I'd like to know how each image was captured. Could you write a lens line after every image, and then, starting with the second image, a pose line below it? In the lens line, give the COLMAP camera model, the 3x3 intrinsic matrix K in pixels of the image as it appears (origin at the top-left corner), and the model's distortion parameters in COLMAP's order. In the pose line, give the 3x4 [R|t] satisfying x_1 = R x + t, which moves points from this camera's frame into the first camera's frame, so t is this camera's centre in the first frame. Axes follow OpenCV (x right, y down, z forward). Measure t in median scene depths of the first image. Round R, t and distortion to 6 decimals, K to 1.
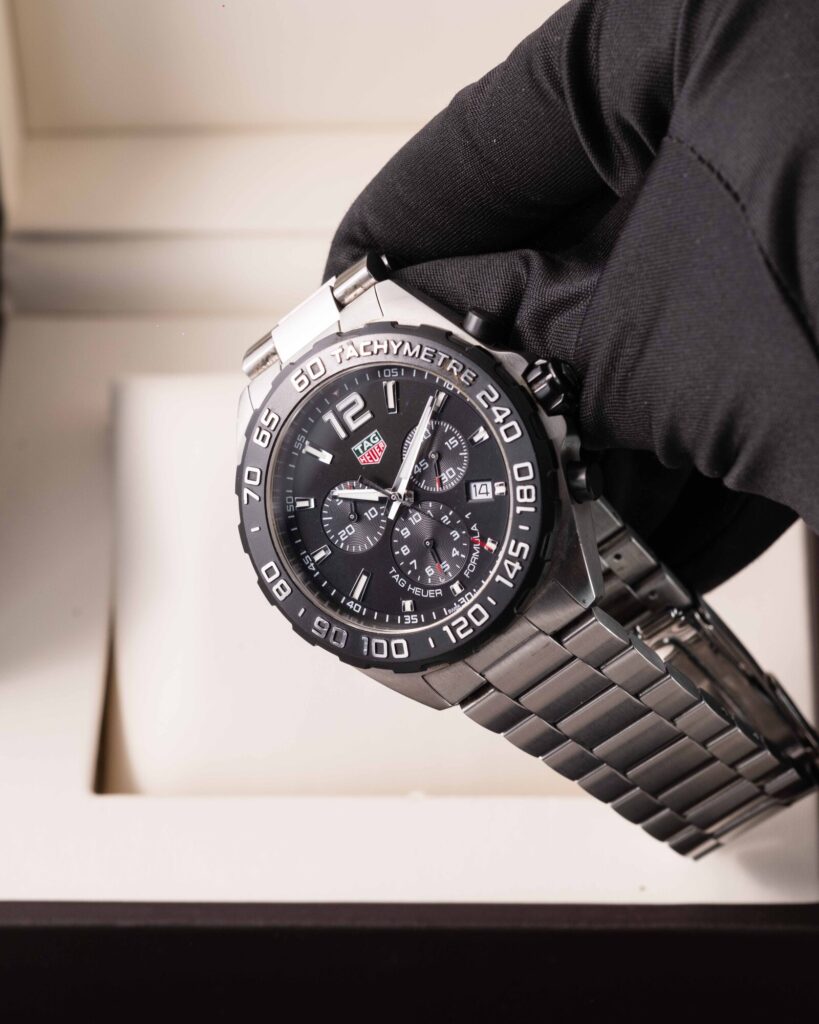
lens RADIAL K [[4278.5, 0, 409.5], [0, 4278.5, 512.0], [0, 0, 1]] dist [0.107678, 5.402056]
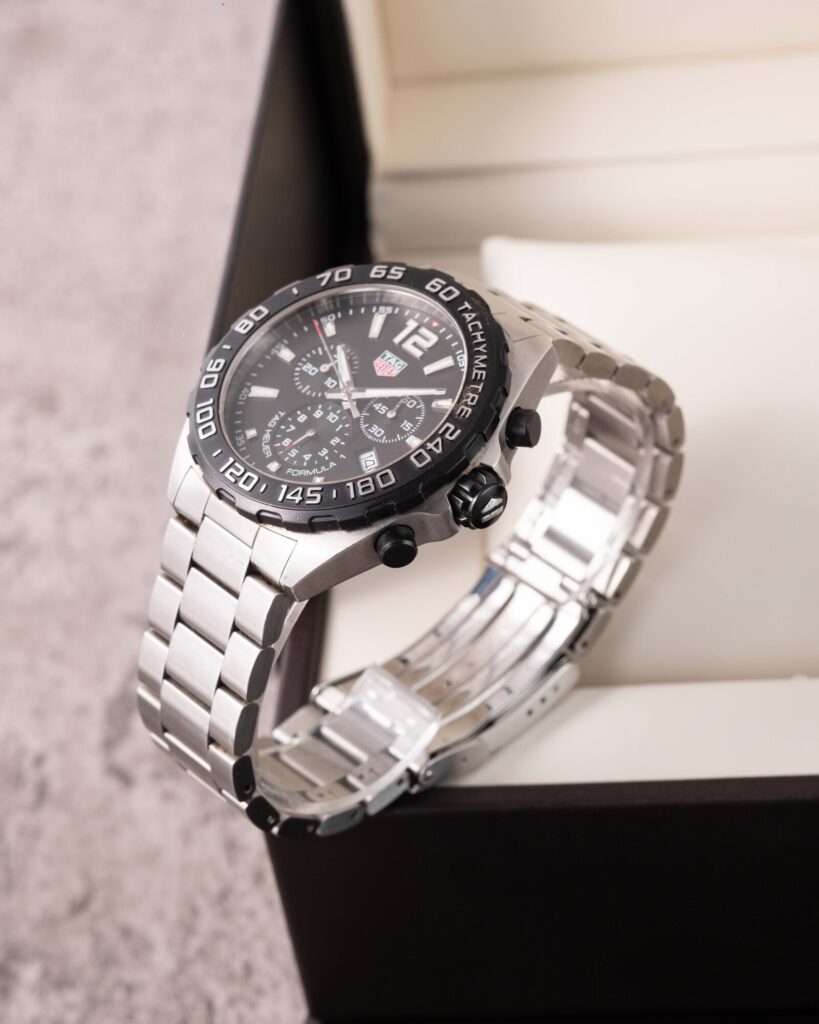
lens RADIAL K [[4278.5, 0, 409.5], [0, 4278.5, 512.0], [0, 0, 1]] dist [0.107678, 5.402056]
pose [[0.222986, 0.931147, -0.288517, 0.330239], [-0.965108, 0.252550, 0.069168, -0.083525], [0.137271, 0.263027, 0.954973, 0.008110]]
